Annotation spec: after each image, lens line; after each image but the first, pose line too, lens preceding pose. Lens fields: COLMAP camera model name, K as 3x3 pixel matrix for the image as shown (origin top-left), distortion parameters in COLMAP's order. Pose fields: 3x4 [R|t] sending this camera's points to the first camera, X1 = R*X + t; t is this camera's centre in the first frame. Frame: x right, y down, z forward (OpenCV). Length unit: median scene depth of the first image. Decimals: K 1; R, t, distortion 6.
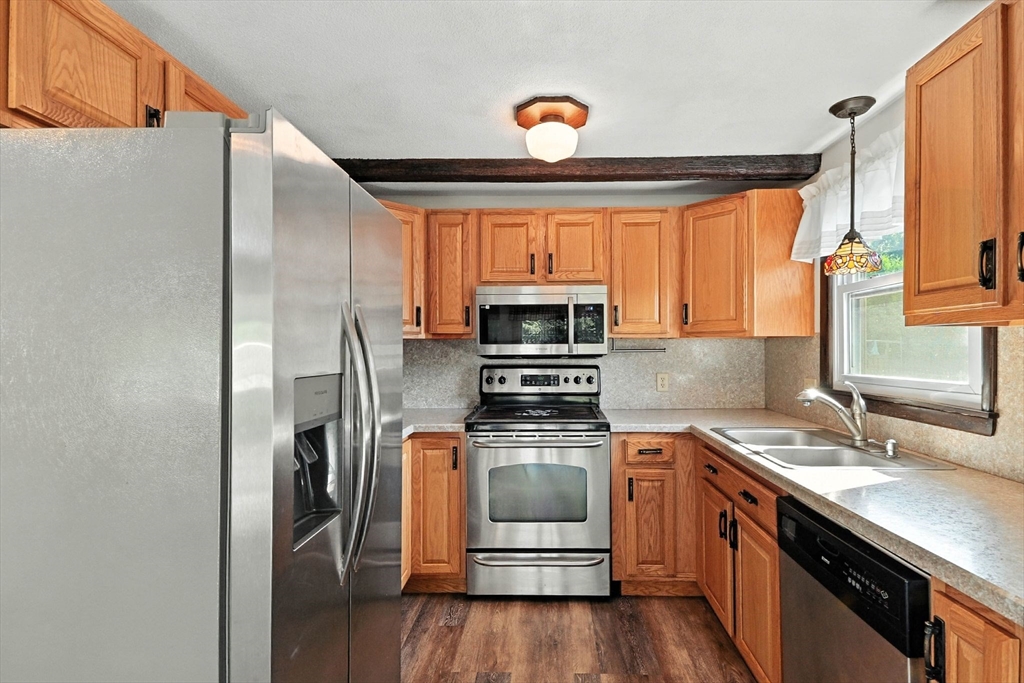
lens RADIAL K [[516.5, 0, 512.2], [0, 516.5, 343.6], [0, 0, 1]] dist [-0.065197, -0.002258]
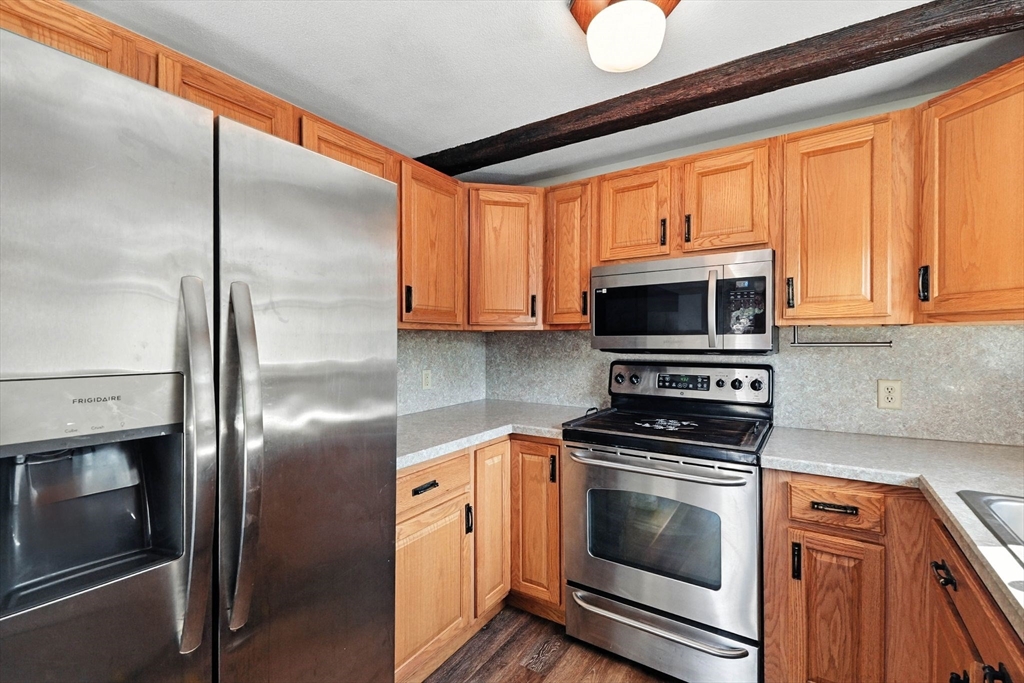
lens RADIAL K [[458.2, 0, 453.6], [0, 458.2, 342.5], [0, 0, 1]] dist [-0.019908, -0.005513]
pose [[0.841967, 0.004573, -0.539509, 0.153365], [0.000105, 0.999963, 0.008639, 0.006087], [0.539528, -0.007331, 0.841935, 0.265789]]
